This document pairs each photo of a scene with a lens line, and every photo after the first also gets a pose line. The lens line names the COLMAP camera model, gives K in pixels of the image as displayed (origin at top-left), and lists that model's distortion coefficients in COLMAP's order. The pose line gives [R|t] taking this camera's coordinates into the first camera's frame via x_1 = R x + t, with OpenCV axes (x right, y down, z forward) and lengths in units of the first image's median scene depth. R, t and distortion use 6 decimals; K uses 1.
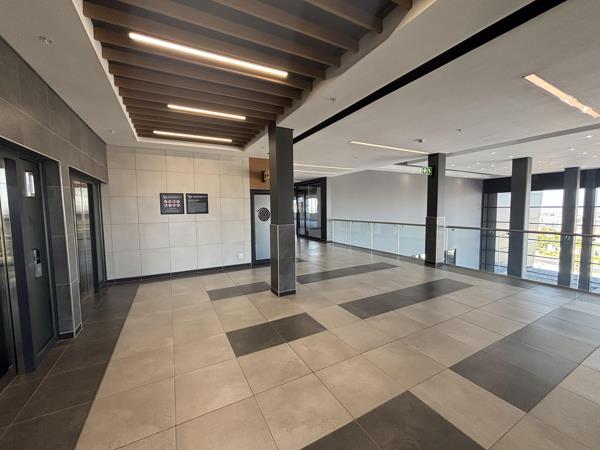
lens RADIAL K [[240.1, 0, 297.6], [0, 240.1, 224.5], [0, 0, 1]] dist [0.002027, 0.000382]
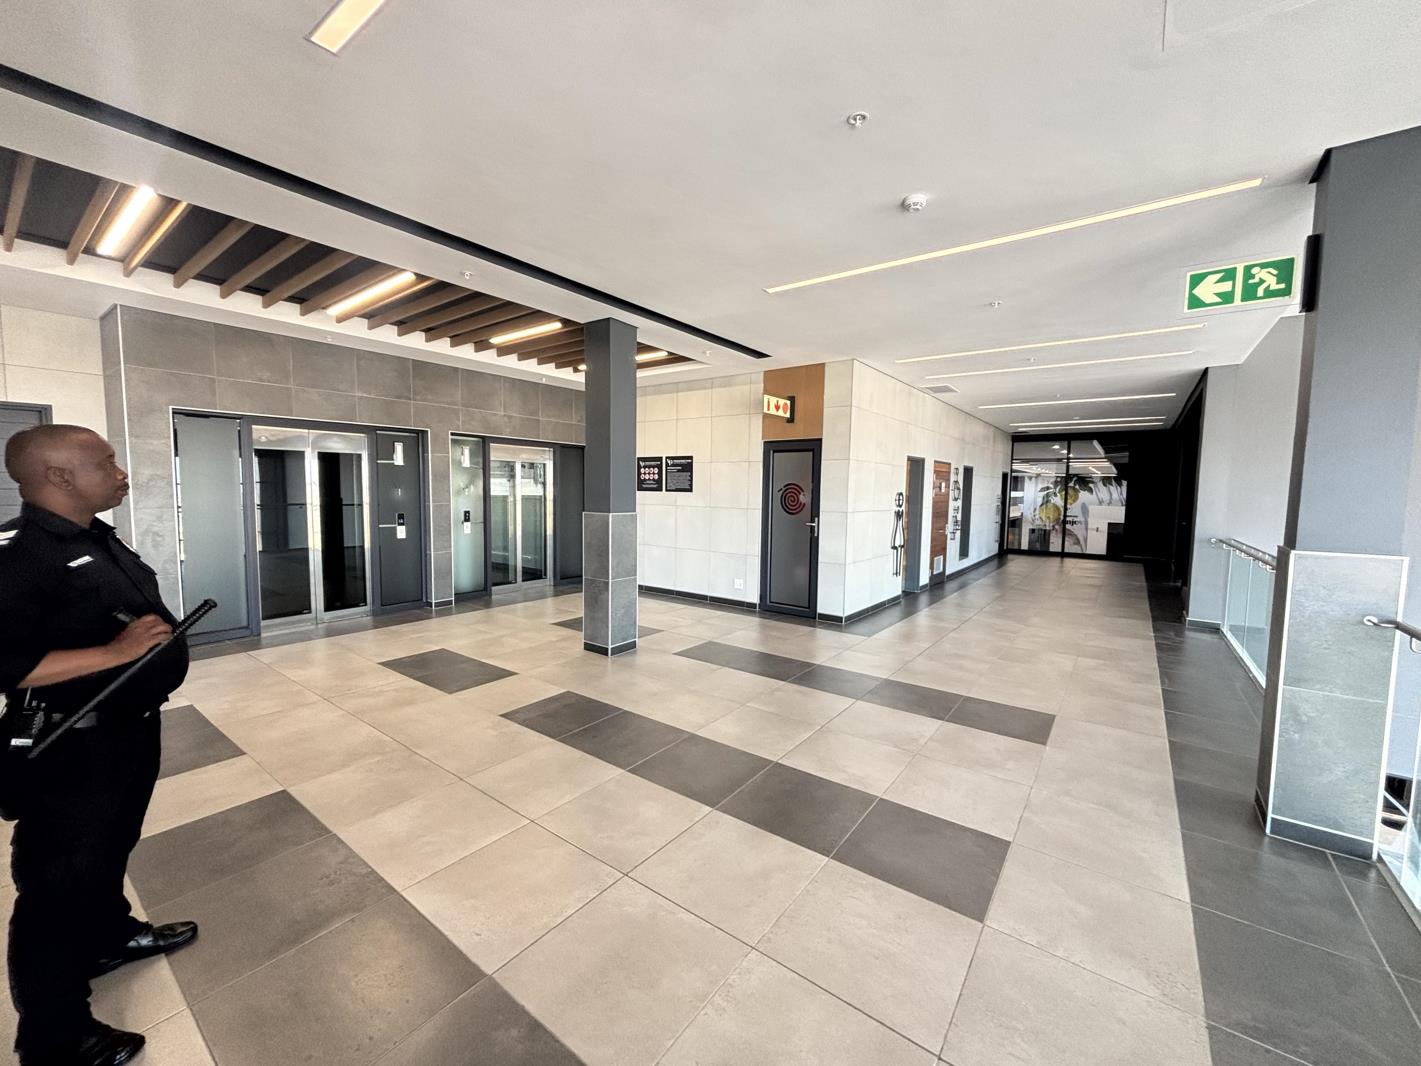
lens RADIAL K [[568.6, 0, 711.9], [0, 568.6, 535.0], [0, 0, 1]] dist [0.002027, 0.000382]
pose [[0.425070, 0.090934, -0.900581, 1.087174], [-0.082893, 0.994671, 0.061310, -0.043883], [0.901357, 0.048591, 0.430342, 0.675575]]
